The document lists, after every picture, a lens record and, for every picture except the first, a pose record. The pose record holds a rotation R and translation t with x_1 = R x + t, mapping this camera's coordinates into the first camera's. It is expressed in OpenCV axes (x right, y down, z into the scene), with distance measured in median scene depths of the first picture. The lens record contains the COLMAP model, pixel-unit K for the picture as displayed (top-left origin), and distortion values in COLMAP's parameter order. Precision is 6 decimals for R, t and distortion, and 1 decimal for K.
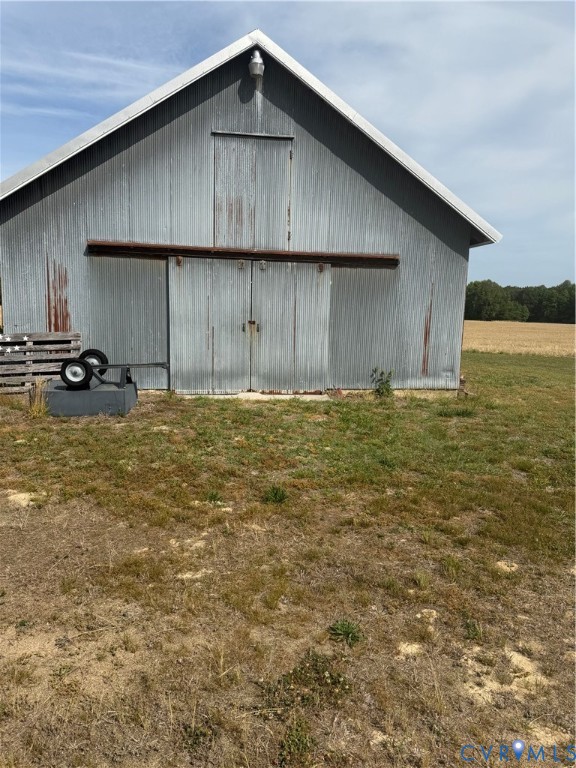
lens RADIAL K [[533.1, 0, 288.1], [0, 533.1, 384.8], [0, 0, 1]] dist [-0.000928, -0.001902]
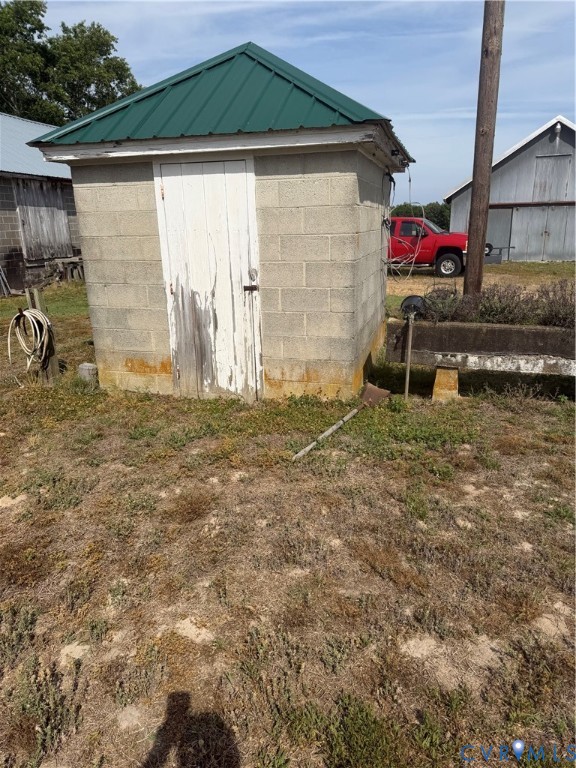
lens RADIAL K [[533.1, 0, 288.7], [0, 533.1, 386.5], [0, 0, 1]] dist [-0.000928, -0.001902]
pose [[0.891046, 0.086692, -0.445557, 0.034480], [-0.013764, 0.986301, 0.164379, 0.211374], [0.453704, -0.140336, 0.880033, -1.922478]]
